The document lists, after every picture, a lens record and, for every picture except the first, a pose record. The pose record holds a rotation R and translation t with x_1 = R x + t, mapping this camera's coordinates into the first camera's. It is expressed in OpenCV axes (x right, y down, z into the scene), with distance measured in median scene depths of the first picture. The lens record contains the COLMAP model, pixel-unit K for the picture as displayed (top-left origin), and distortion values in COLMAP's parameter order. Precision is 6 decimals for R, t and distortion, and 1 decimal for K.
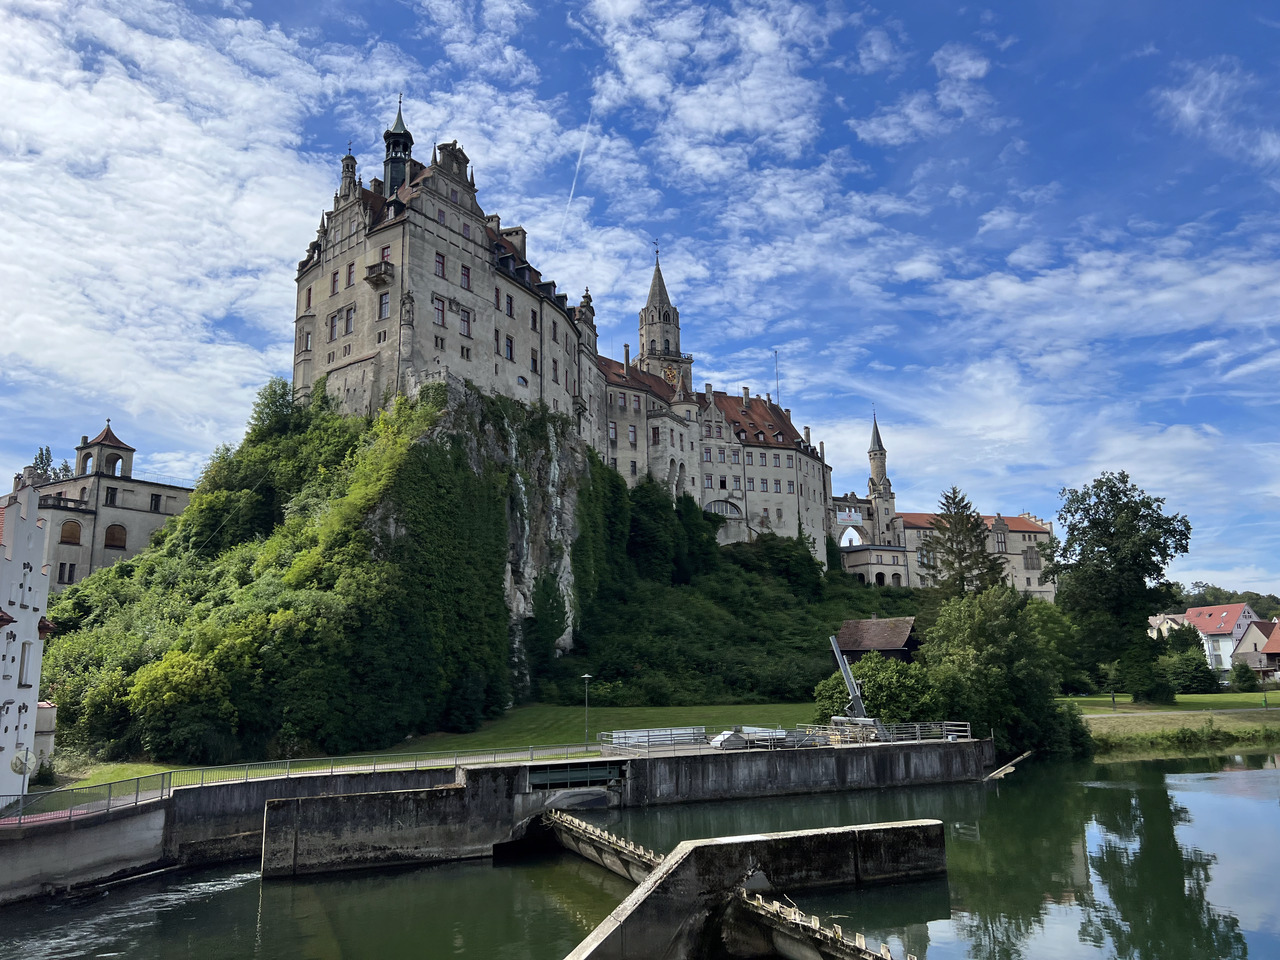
lens RADIAL K [[935.9, 0, 655.2], [0, 935.9, 466.1], [0, 0, 1]] dist [0.060564, -0.068887]
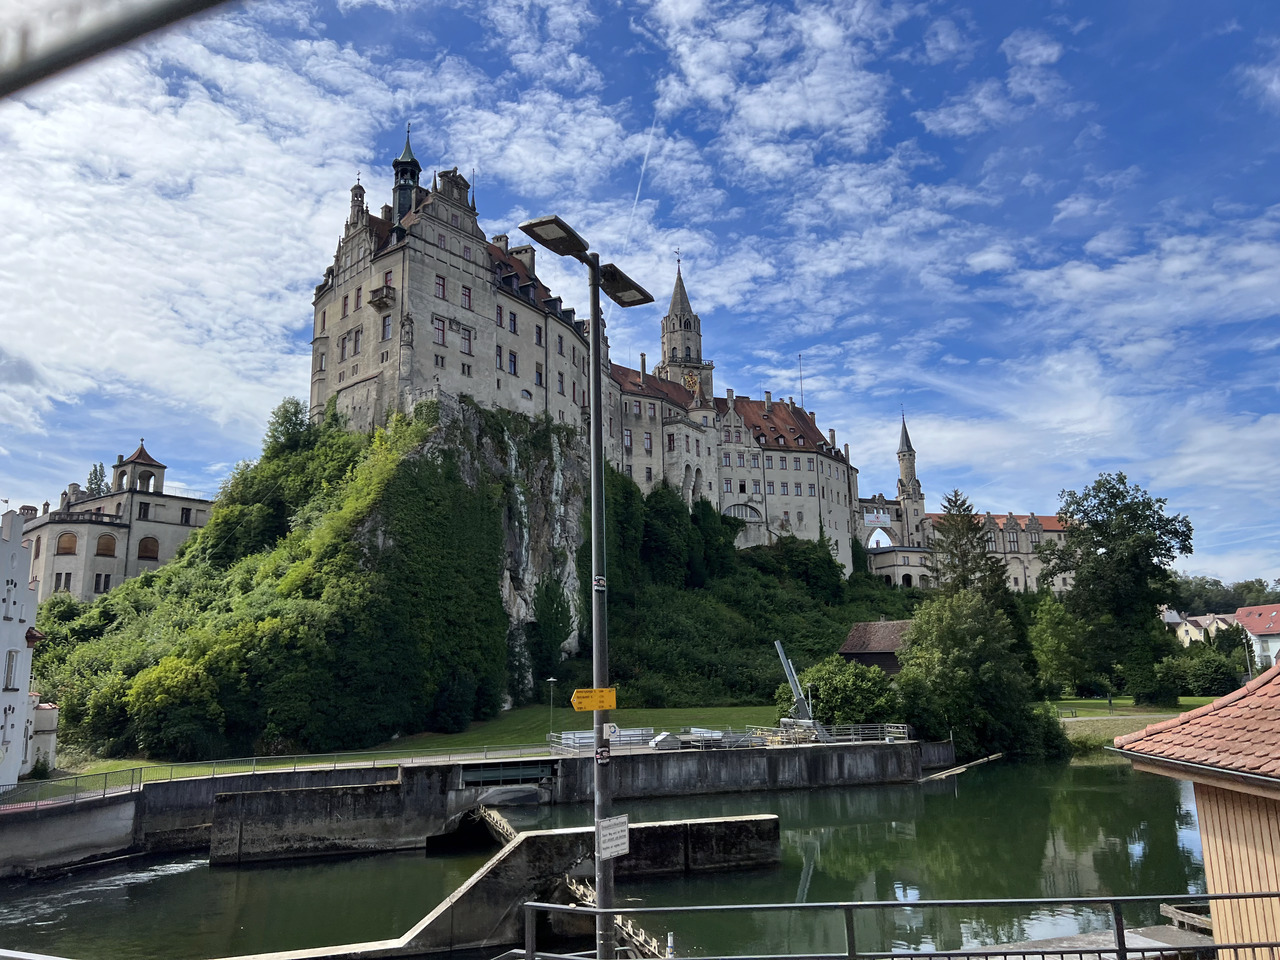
lens RADIAL K [[935.9, 0, 657.4], [0, 935.9, 458.6], [0, 0, 1]] dist [0.060564, -0.068887]
pose [[0.997367, -0.016771, -0.070554, 0.081832], [0.016174, 0.999829, -0.009019, -0.008161], [0.070694, 0.007855, 0.997467, -0.028843]]
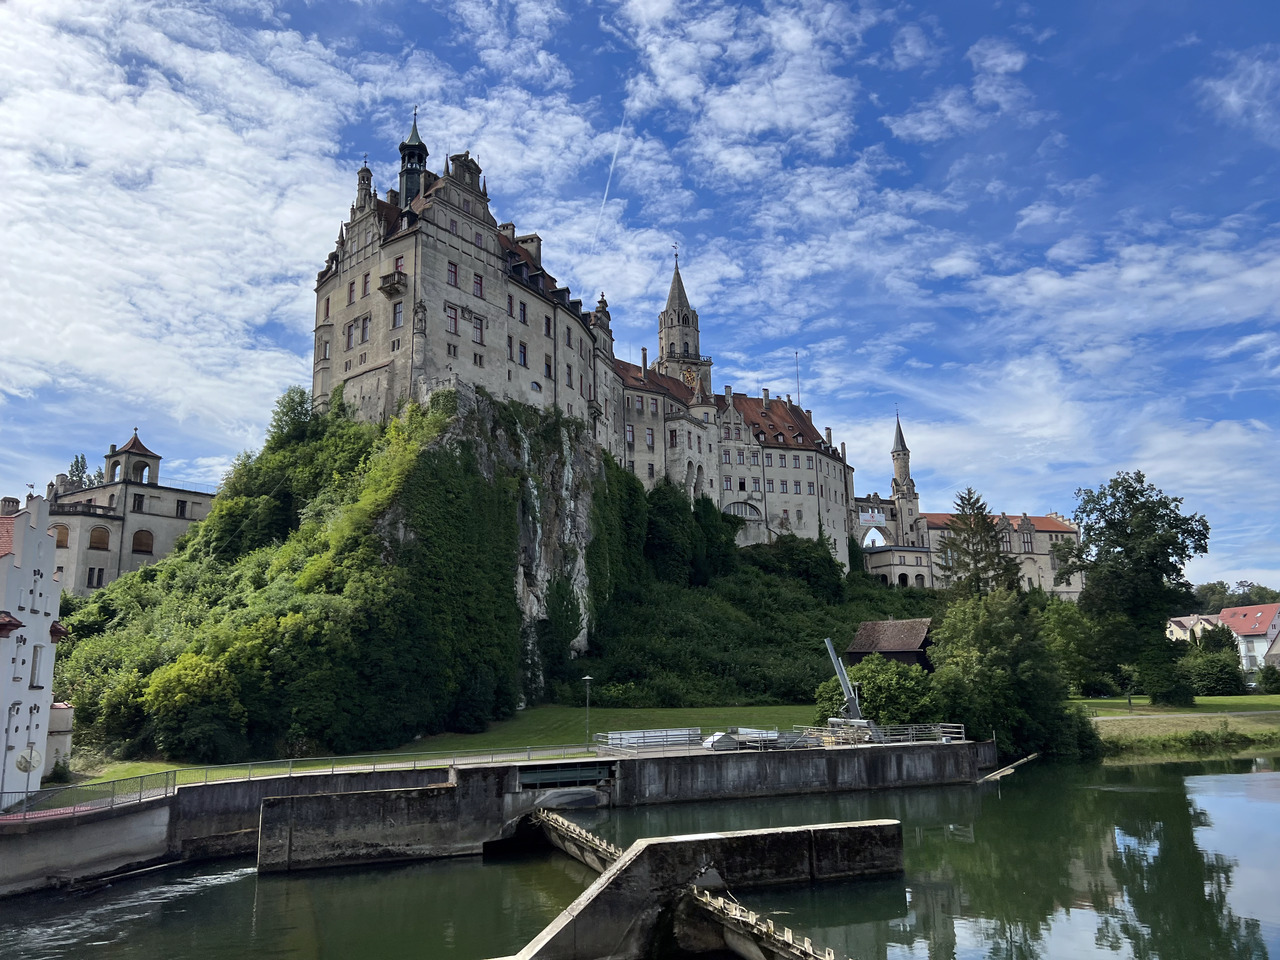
lens RADIAL K [[935.9, 0, 656.3], [0, 935.9, 463.3], [0, 0, 1]] dist [0.060564, -0.068887]
pose [[0.999306, -0.007857, -0.036407, 0.026609], [0.007718, 0.999962, -0.003959, -0.002607], [0.036437, 0.003675, 0.999329, -0.009307]]
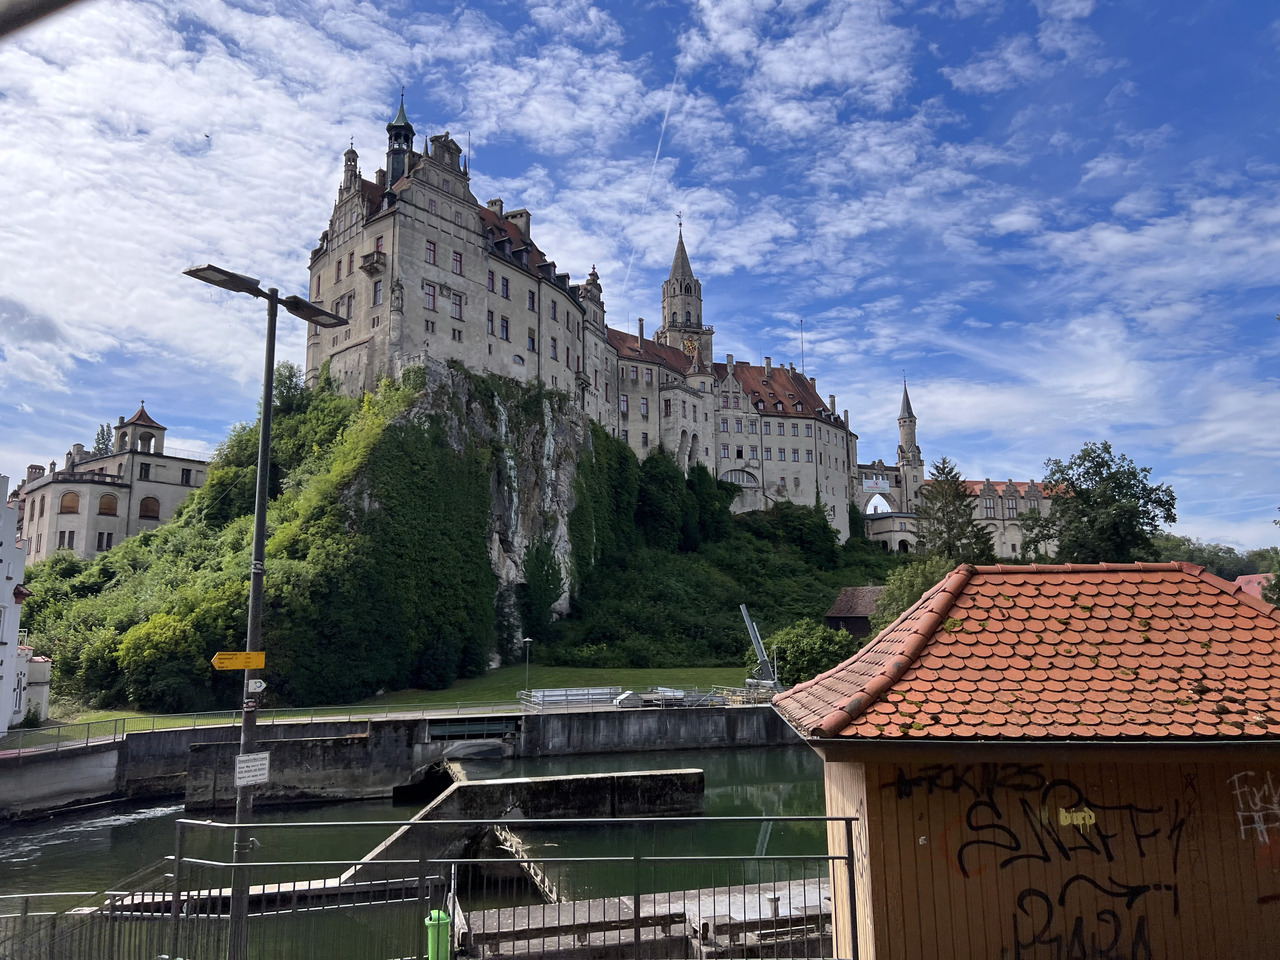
lens RADIAL K [[935.9, 0, 658.7], [0, 935.9, 460.3], [0, 0, 1]] dist [0.060564, -0.068887]
pose [[0.996097, -0.005339, -0.088105, 0.115730], [0.008229, 0.999439, 0.032471, -0.011632], [0.087882, -0.033069, 0.995582, -0.040192]]
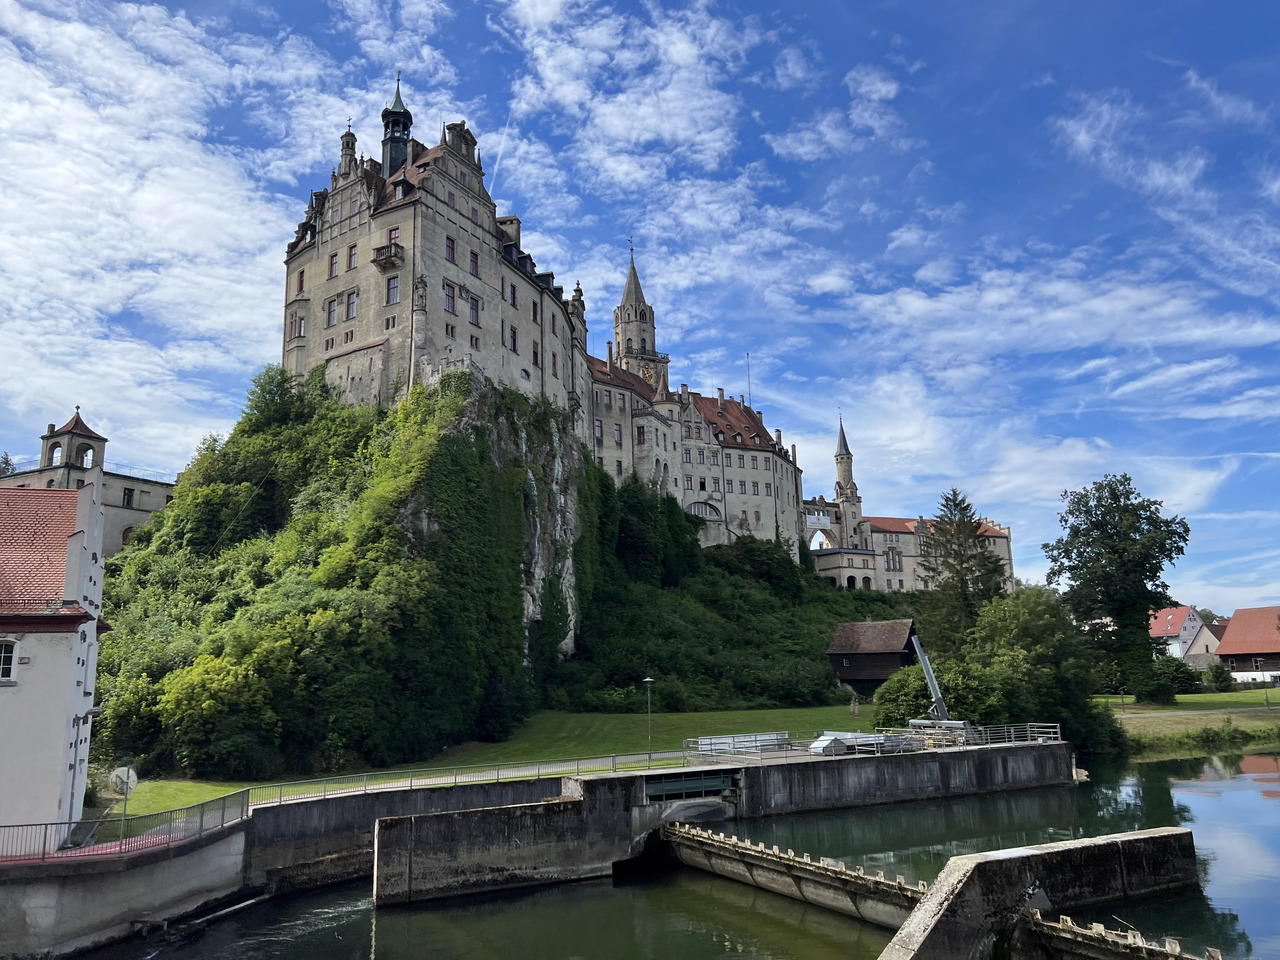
lens RADIAL K [[935.9, 0, 651.5], [0, 935.9, 462.0], [0, 0, 1]] dist [0.060564, -0.068887]
pose [[0.996334, 0.011173, 0.084816, -0.101137], [-0.010222, 0.999880, -0.011645, 0.009904], [-0.084936, 0.010735, 0.996329, 0.035764]]
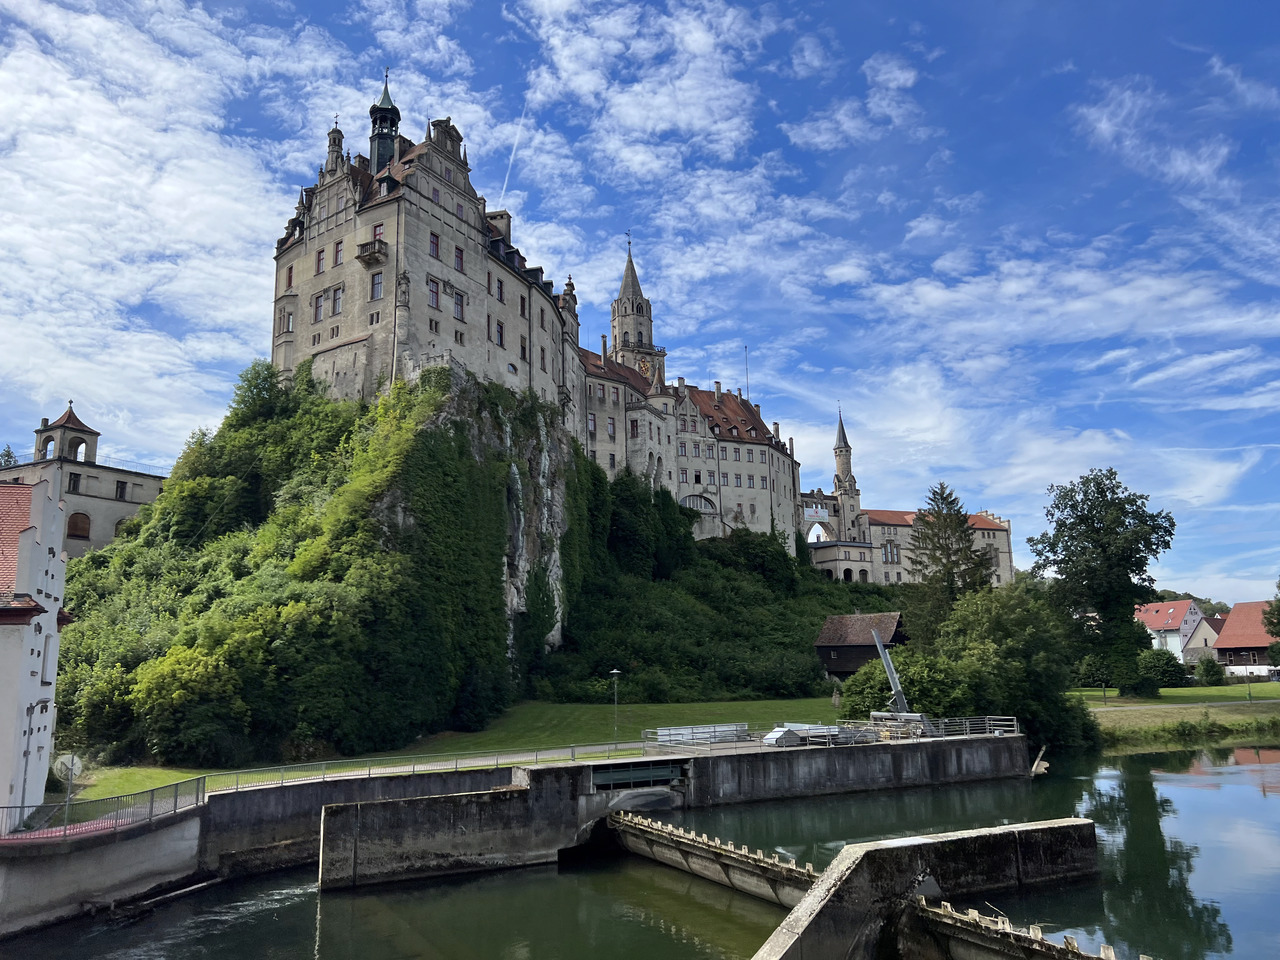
lens RADIAL K [[935.9, 0, 652.4], [0, 935.9, 464.1], [0, 0, 1]] dist [0.060564, -0.068887]
pose [[0.997511, 0.011334, 0.069599, -0.069129], [-0.011358, 0.999935, -0.000042, 0.006869], [-0.069595, -0.000749, 0.997575, 0.024631]]
